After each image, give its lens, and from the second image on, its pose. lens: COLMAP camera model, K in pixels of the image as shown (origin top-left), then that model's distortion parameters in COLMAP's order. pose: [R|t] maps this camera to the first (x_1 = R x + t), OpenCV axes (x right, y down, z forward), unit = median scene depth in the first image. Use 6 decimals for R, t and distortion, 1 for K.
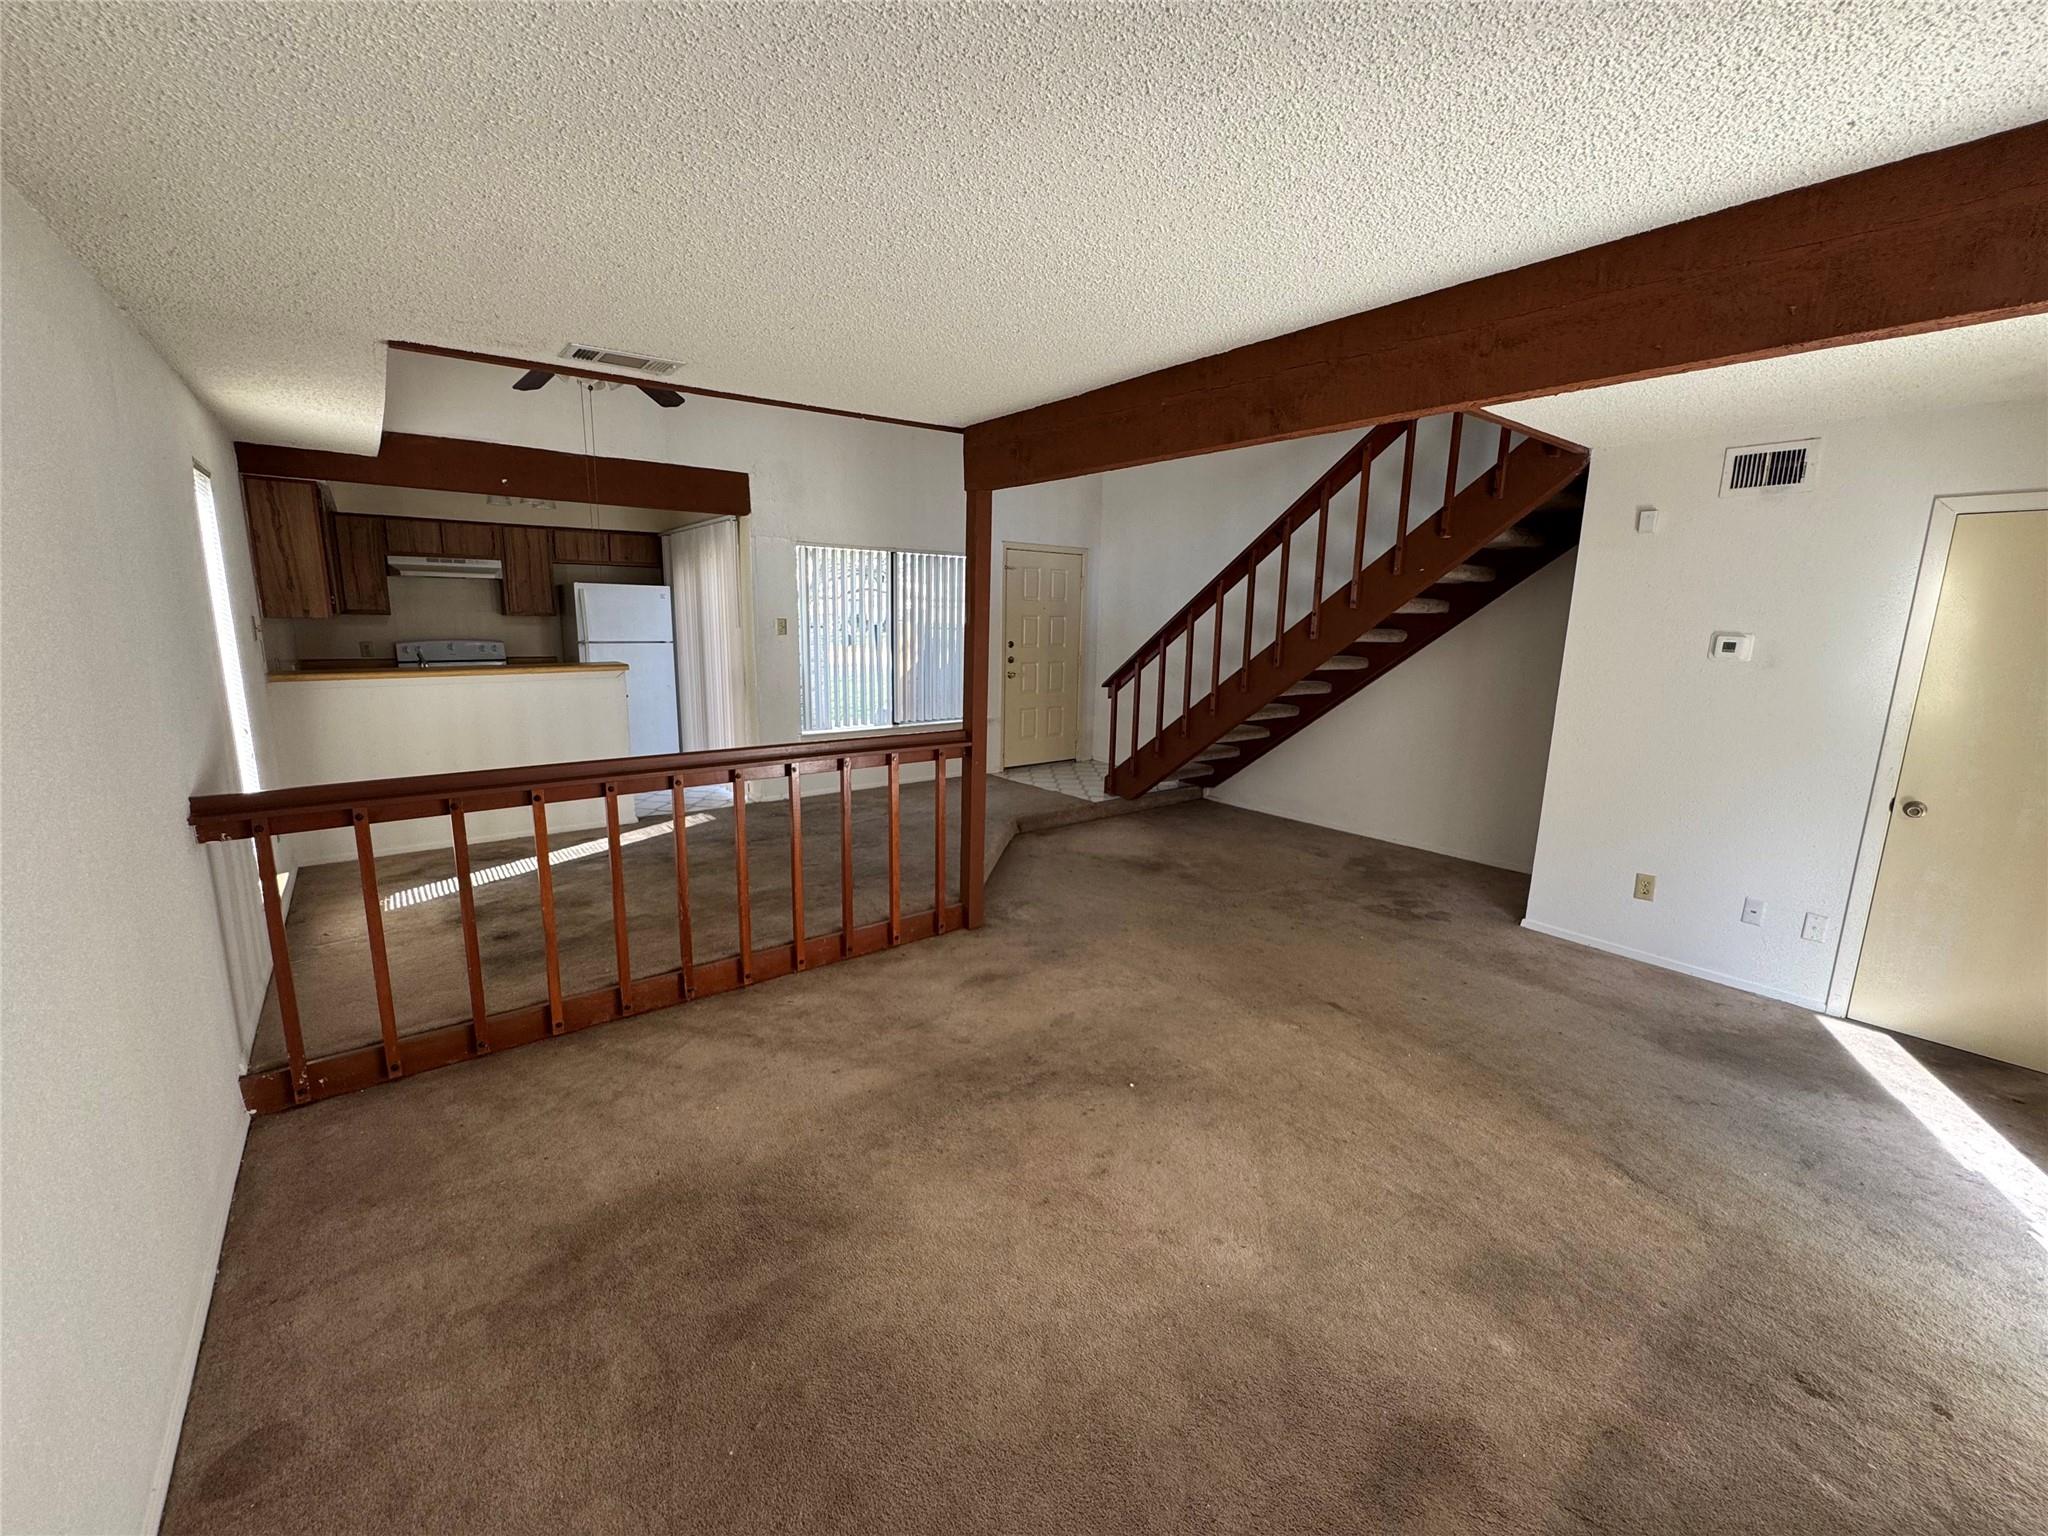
lens RADIAL K [[821.2, 0, 1020.0], [0, 821.2, 767.5], [0, 0, 1]] dist [-0.002316, -0.000222]
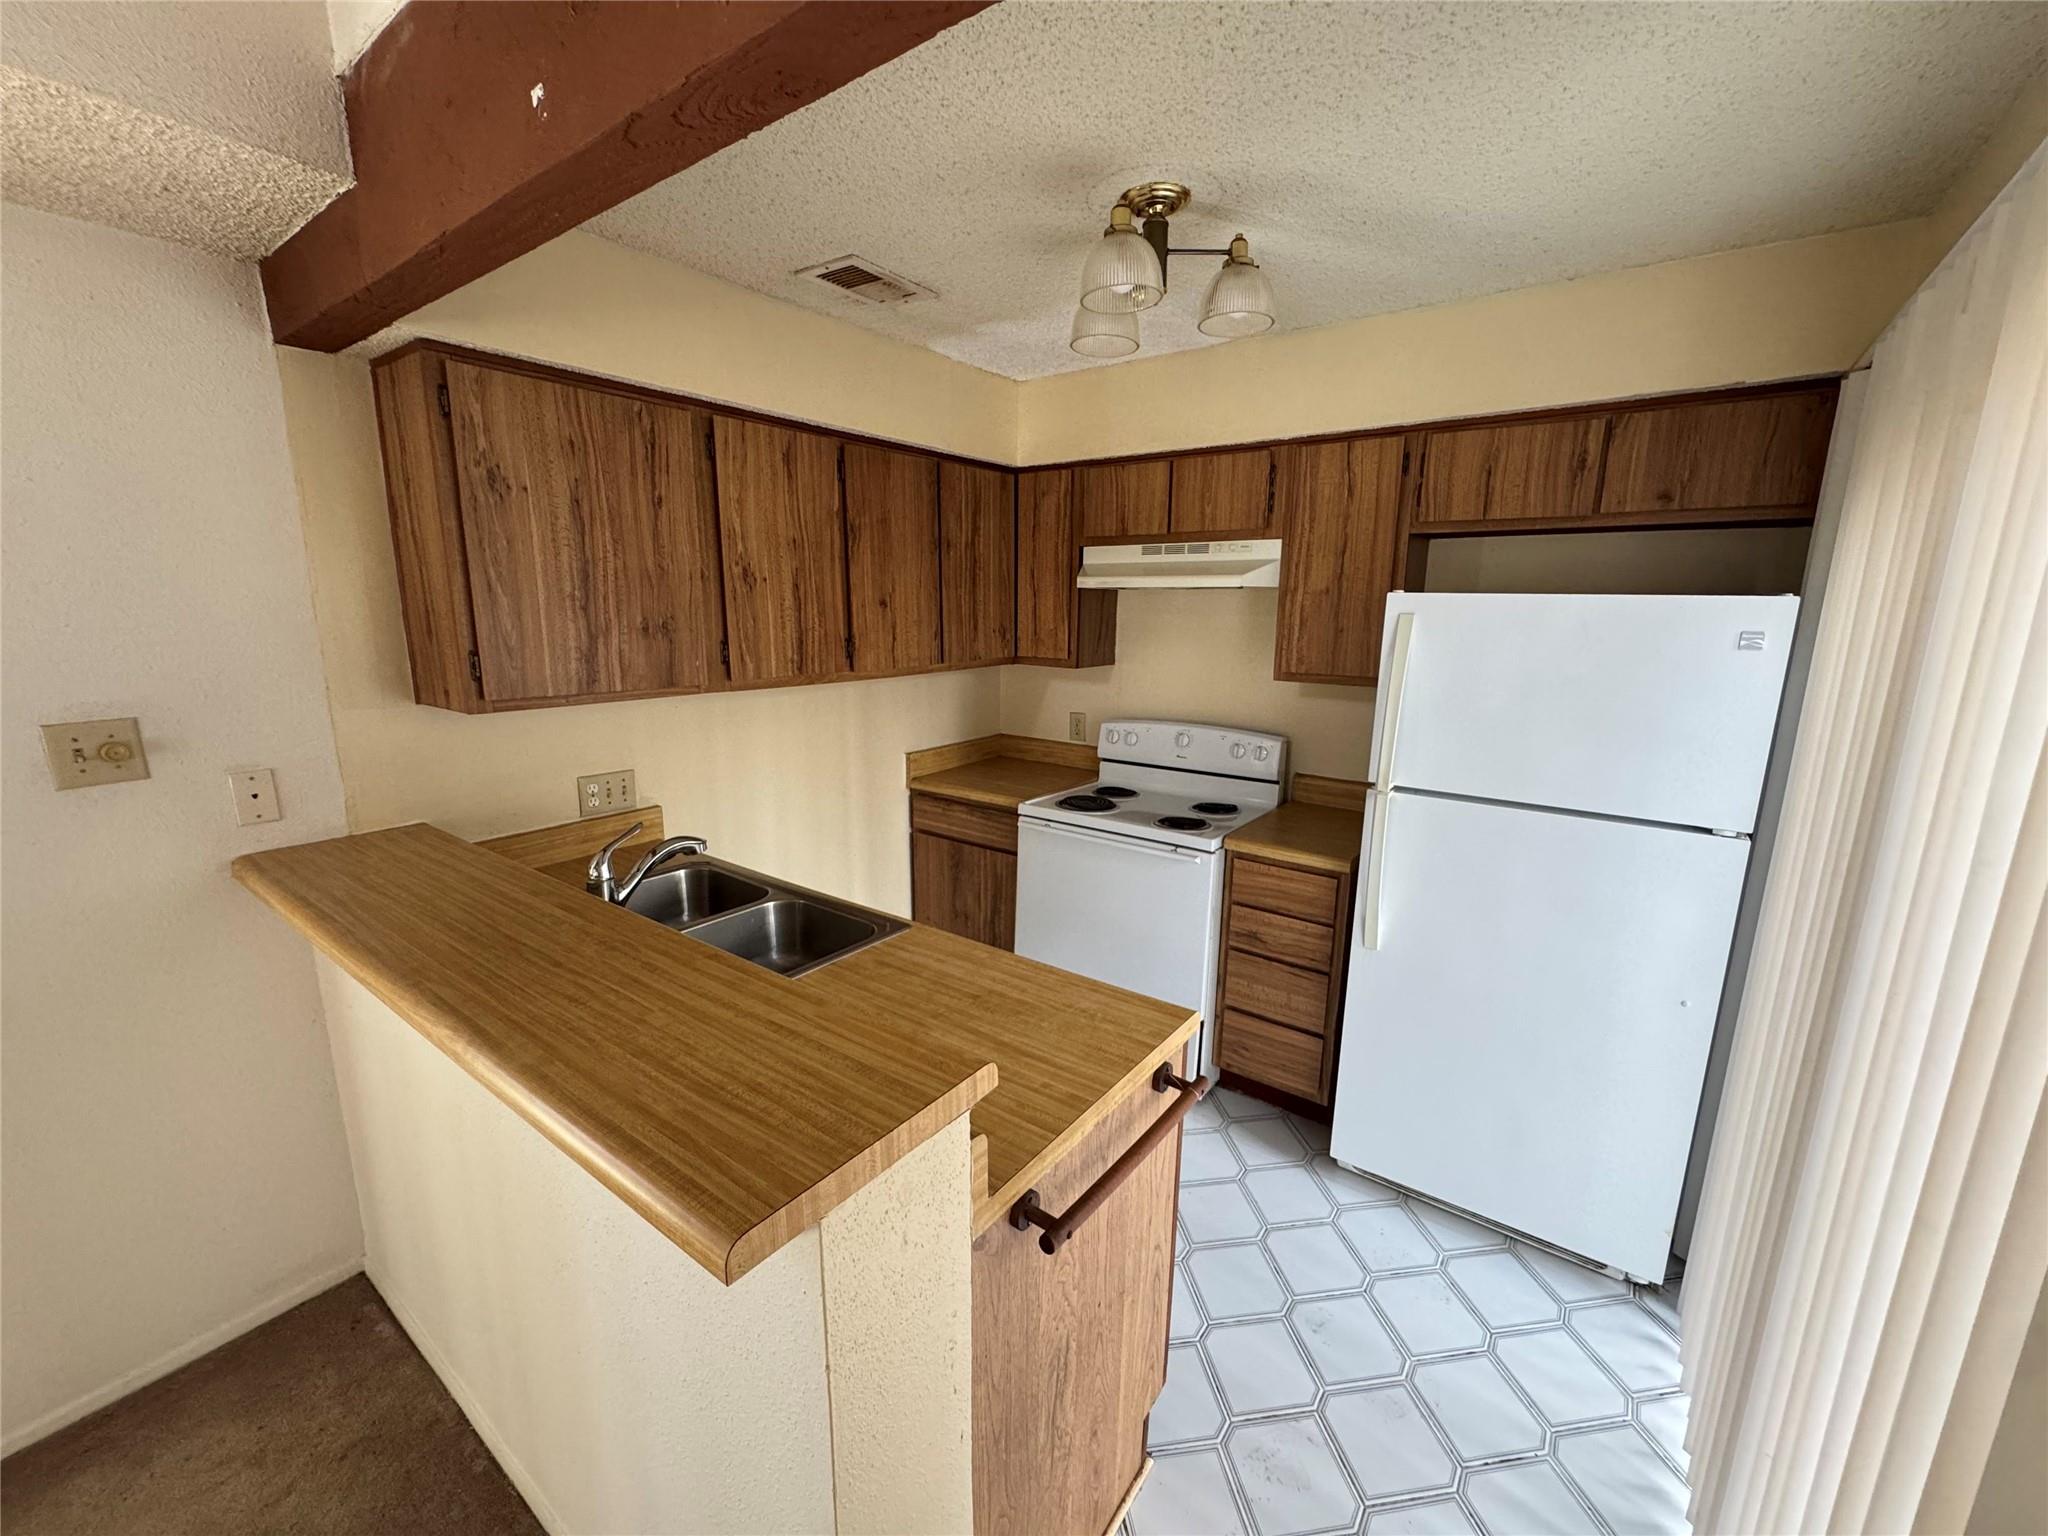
lens RADIAL K [[821.2, 0, 1019.6], [0, 821.2, 772.6], [0, 0, 1]] dist [-0.002316, -0.000222]
pose [[0.274236, 0.178199, -0.945008, -0.282526], [-0.183171, 0.974370, 0.130581, -0.173077], [0.944057, 0.137288, 0.299848, 0.783042]]
